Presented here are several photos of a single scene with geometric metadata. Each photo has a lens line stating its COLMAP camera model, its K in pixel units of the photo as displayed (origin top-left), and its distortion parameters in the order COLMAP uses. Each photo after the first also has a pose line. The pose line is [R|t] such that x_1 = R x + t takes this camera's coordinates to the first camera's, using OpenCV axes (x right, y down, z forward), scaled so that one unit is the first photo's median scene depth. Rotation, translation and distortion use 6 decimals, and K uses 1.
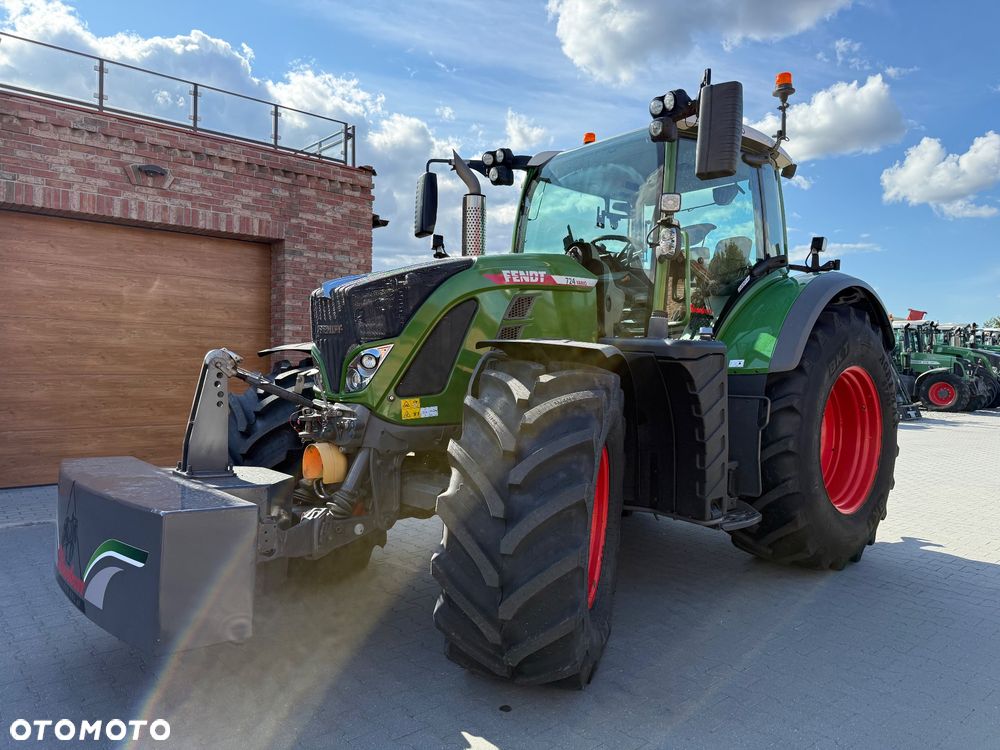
lens RADIAL K [[720.6, 0, 501.3], [0, 720.6, 376.5], [0, 0, 1]] dist [0.027173, -0.034882]
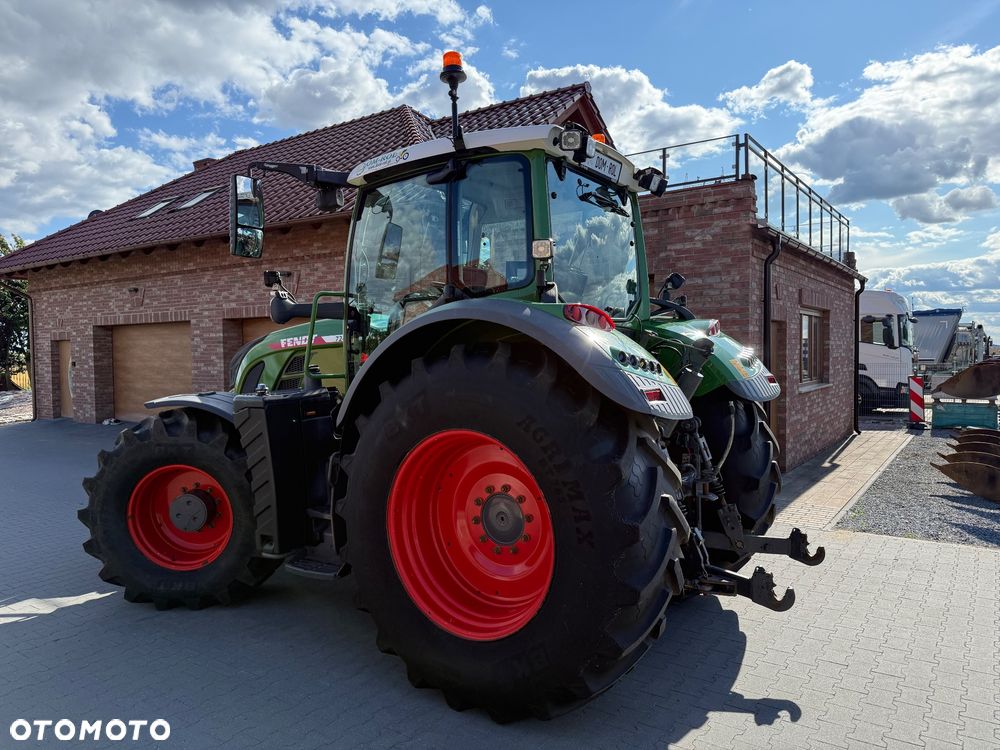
lens RADIAL K [[720.6, 0, 498.4], [0, 720.6, 380.4], [0, 0, 1]] dist [0.027173, -0.034882]
pose [[0.227114, 0.013433, -0.973776, 1.050402], [-0.003260, 0.999910, 0.013033, -0.061766], [0.973863, 0.000214, 0.227137, 0.777295]]
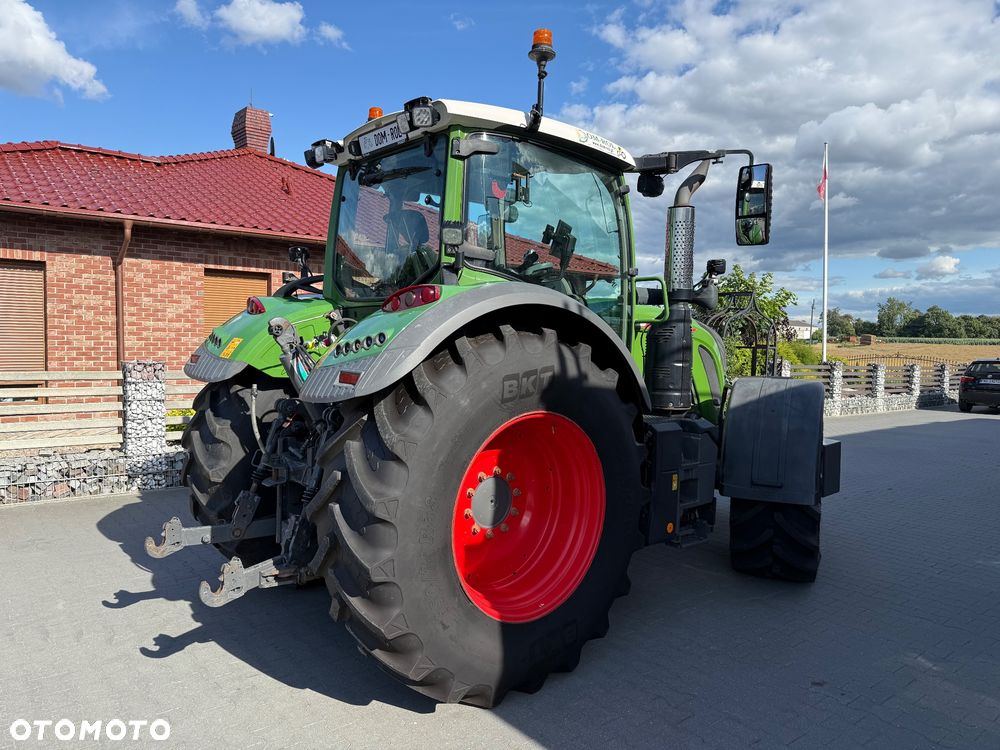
lens RADIAL K [[709.5, 0, 466.4], [0, 709.5, 377.6], [0, 0, 1]] dist [0.024227, -0.020799]
pose [[-0.996528, -0.044926, 0.070097, 0.155630], [-0.039537, 0.996288, 0.076459, -0.097065], [-0.073272, 0.073422, -0.994606, 1.819085]]
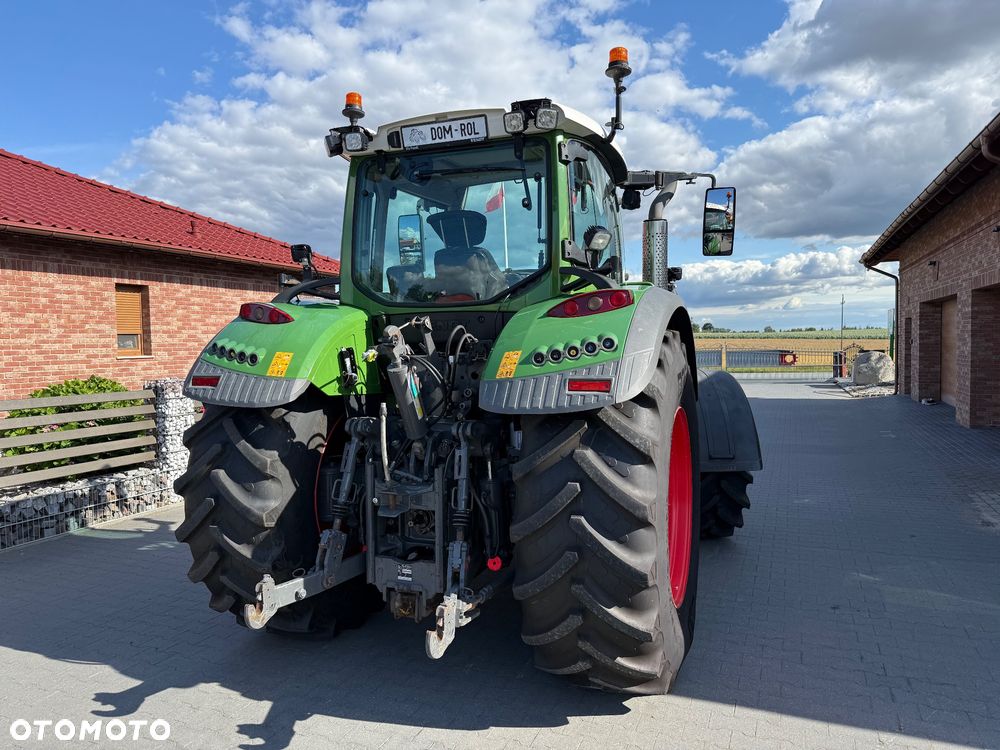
lens RADIAL K [[720.6, 0, 478.8], [0, 720.6, 375.1], [0, 0, 1]] dist [0.027173, -0.034882]
pose [[-0.911213, 0.012928, -0.411732, 0.571928], [-0.010315, 0.998478, 0.054180, -0.087483], [0.411806, 0.053617, -0.909693, 1.738694]]
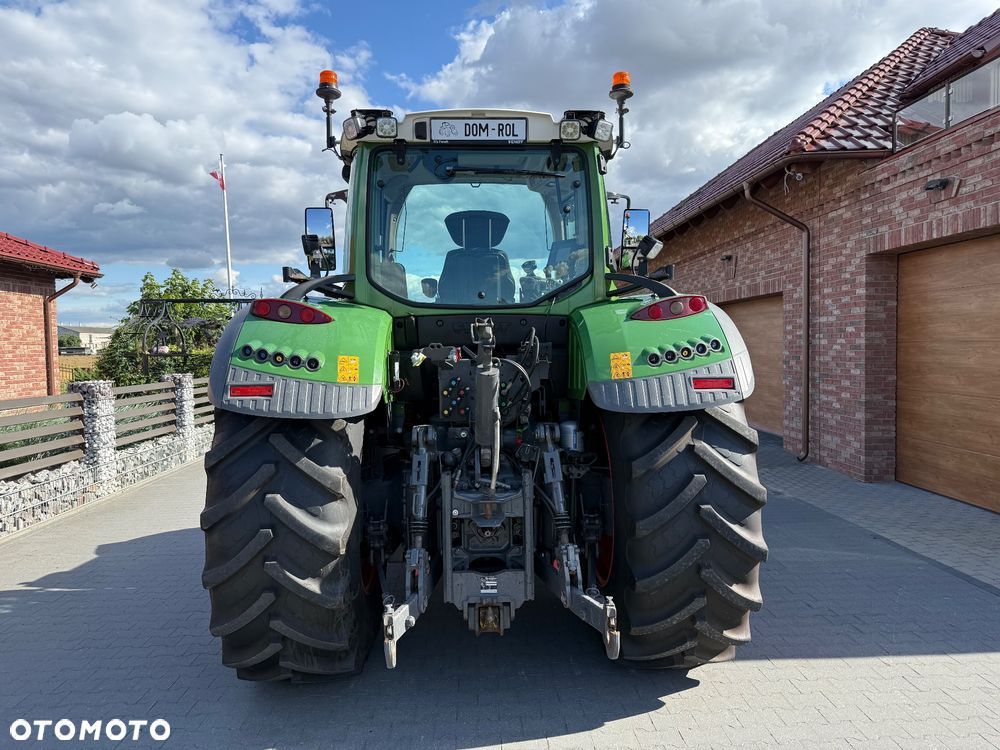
lens RADIAL K [[720.6, 0, 484.4], [0, 720.6, 376.8], [0, 0, 1]] dist [0.027173, -0.034882]
pose [[-0.649943, 0.021852, -0.759668, 0.835438], [-0.012451, 0.999146, 0.039393, -0.077925], [0.759881, 0.035062, -0.649116, 1.526627]]
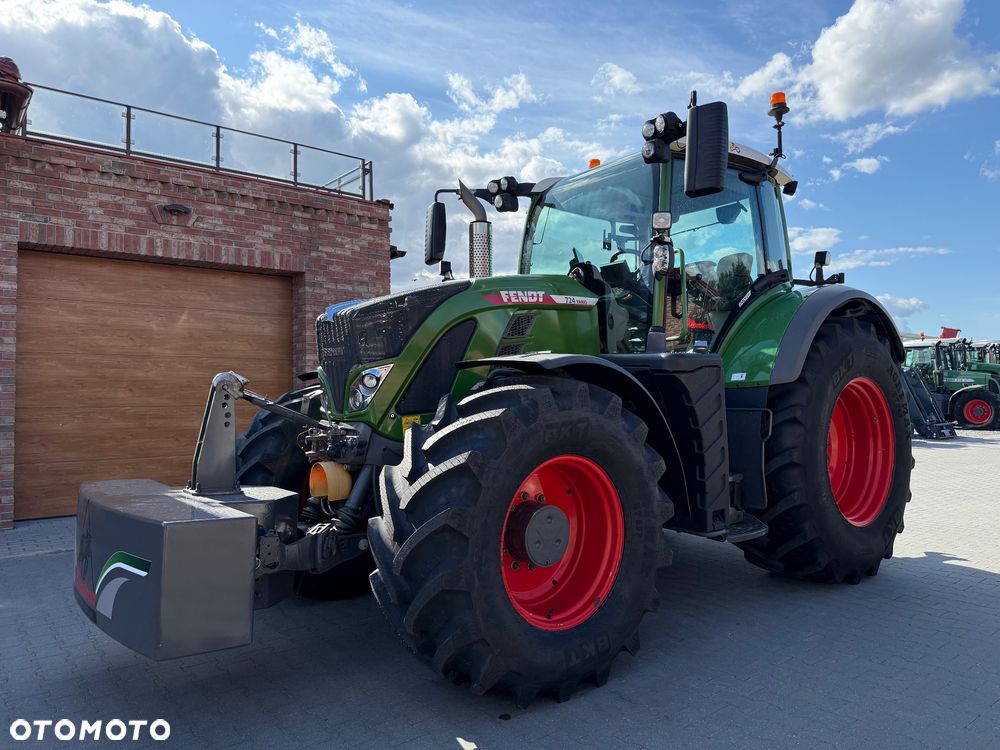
lens RADIAL K [[720.6, 0, 508.0], [0, 720.6, 379.1], [0, 0, 1]] dist [0.027173, -0.034882]
pose [[0.999087, -0.024669, -0.034885, 0.032014], [0.023318, 0.998981, -0.038642, 0.013621], [0.035803, 0.037793, 0.998644, -0.018009]]
